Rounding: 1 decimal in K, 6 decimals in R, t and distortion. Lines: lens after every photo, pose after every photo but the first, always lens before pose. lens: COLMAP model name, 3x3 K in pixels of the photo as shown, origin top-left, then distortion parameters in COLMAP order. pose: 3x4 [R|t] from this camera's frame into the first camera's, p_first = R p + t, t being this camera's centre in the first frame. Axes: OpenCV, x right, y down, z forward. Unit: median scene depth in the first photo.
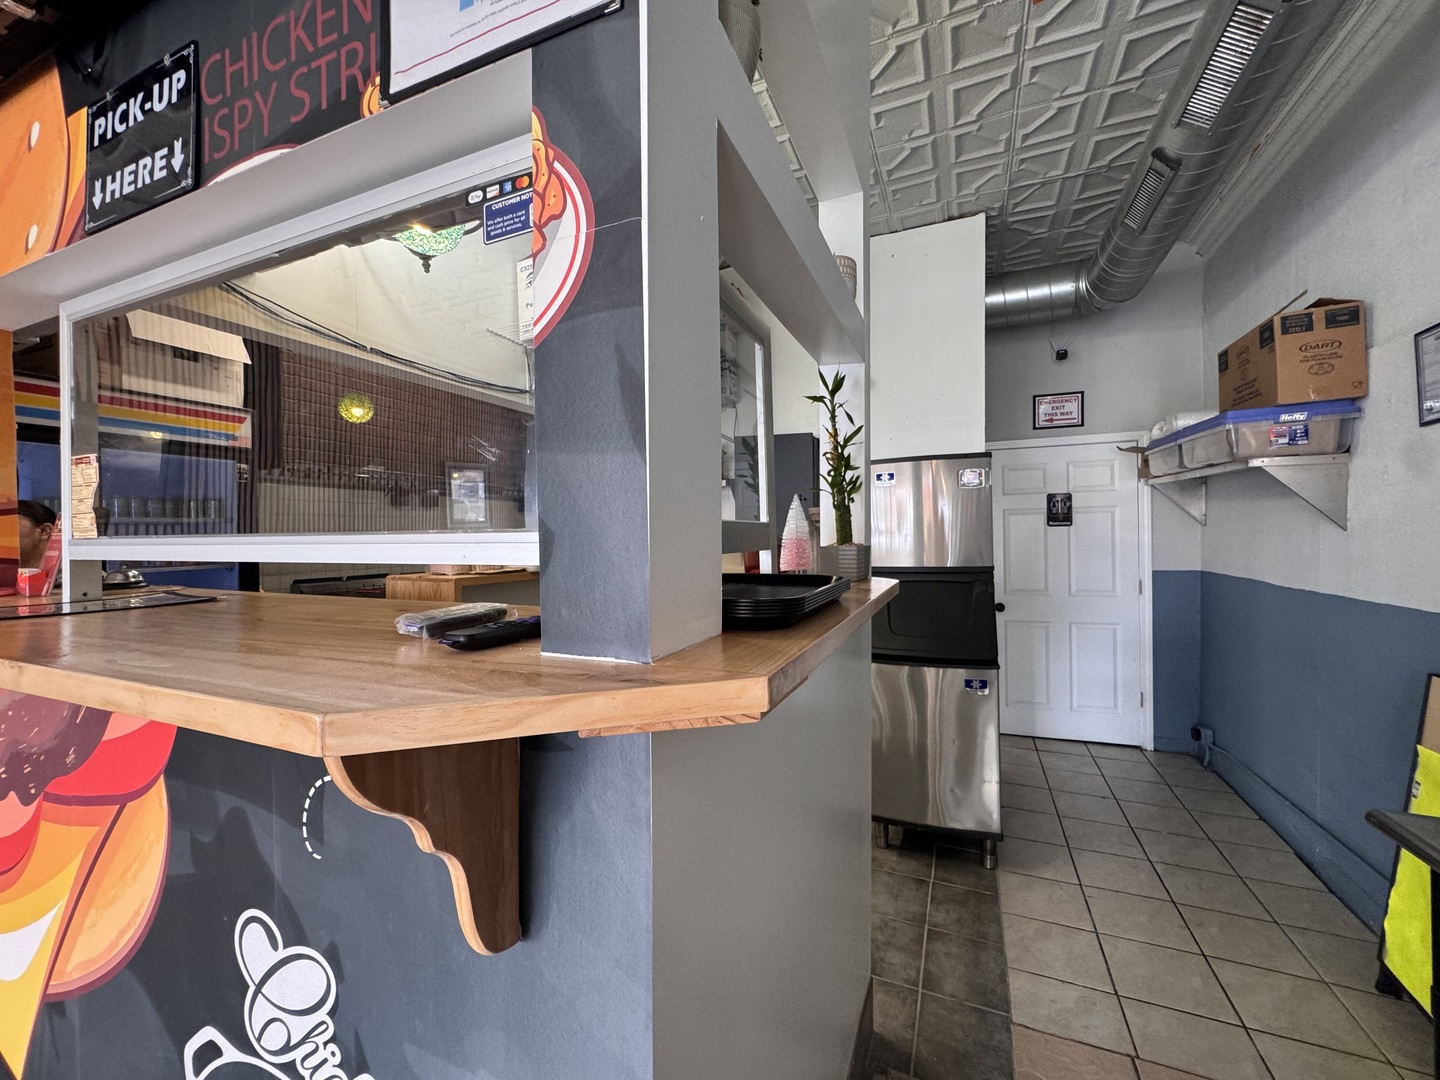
lens RADIAL K [[571.2, 0, 720.0], [0, 571.2, 540.3], [0, 0, 1]] dist [-0.003777, 0.000458]
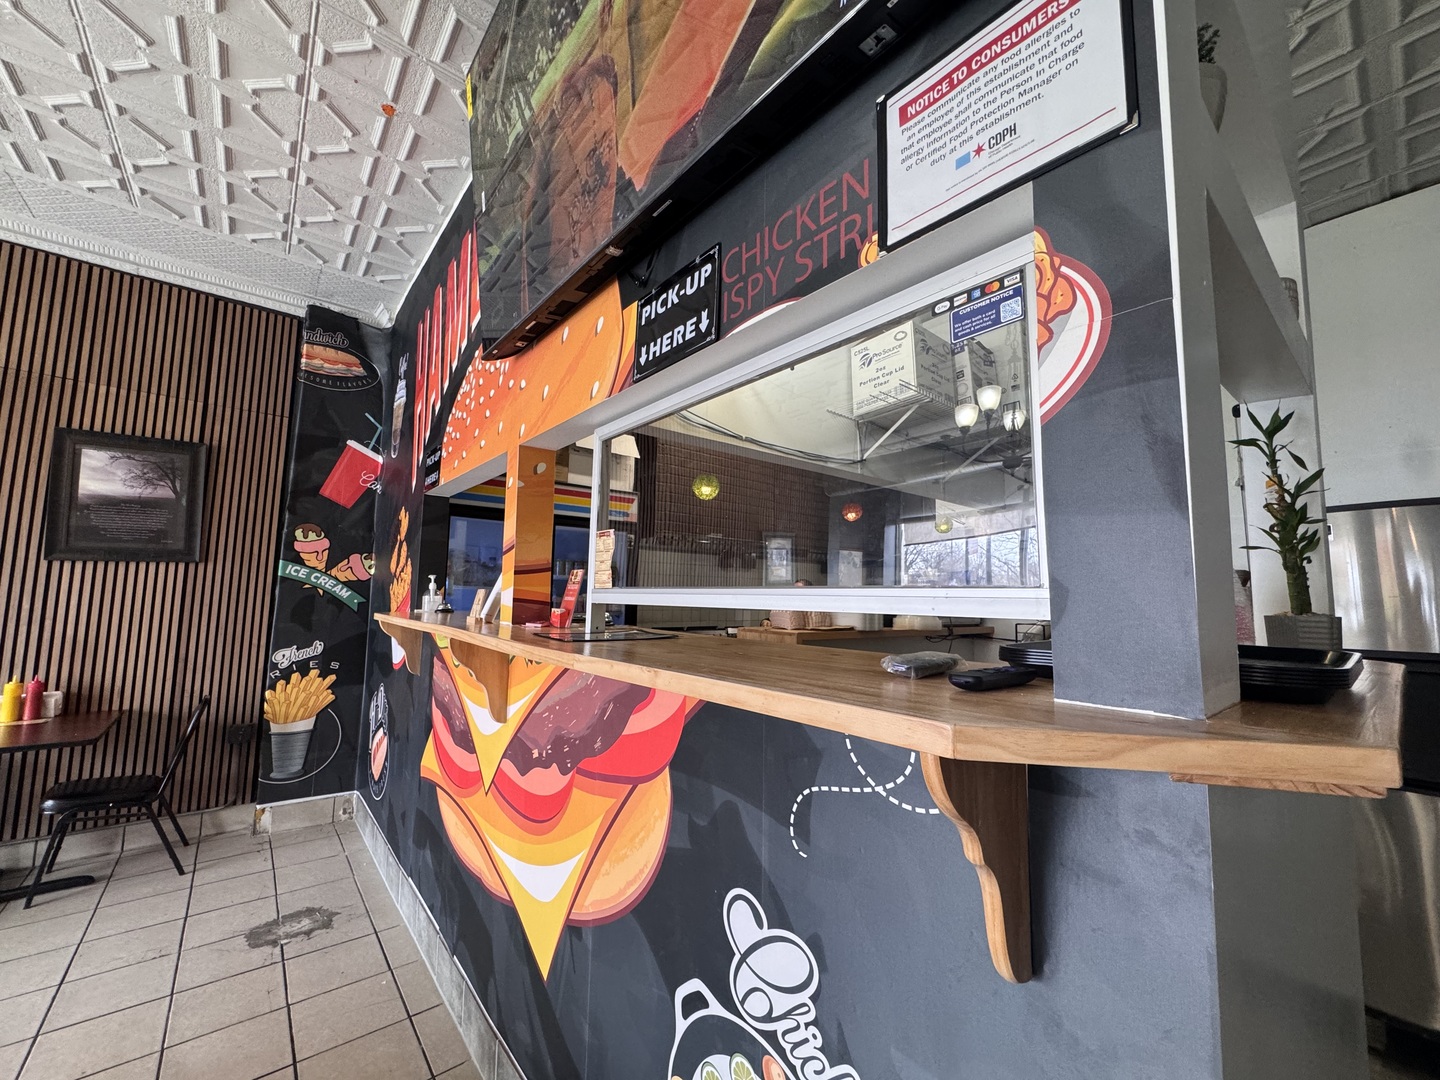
lens RADIAL K [[571.2, 0, 722.0], [0, 571.2, 540.3], [0, 0, 1]] dist [-0.003777, 0.000458]
pose [[0.888746, -0.019783, -0.457973, -0.088132], [-0.030326, 0.994342, -0.101802, 0.006400], [0.457396, 0.104365, 0.883118, -0.064656]]
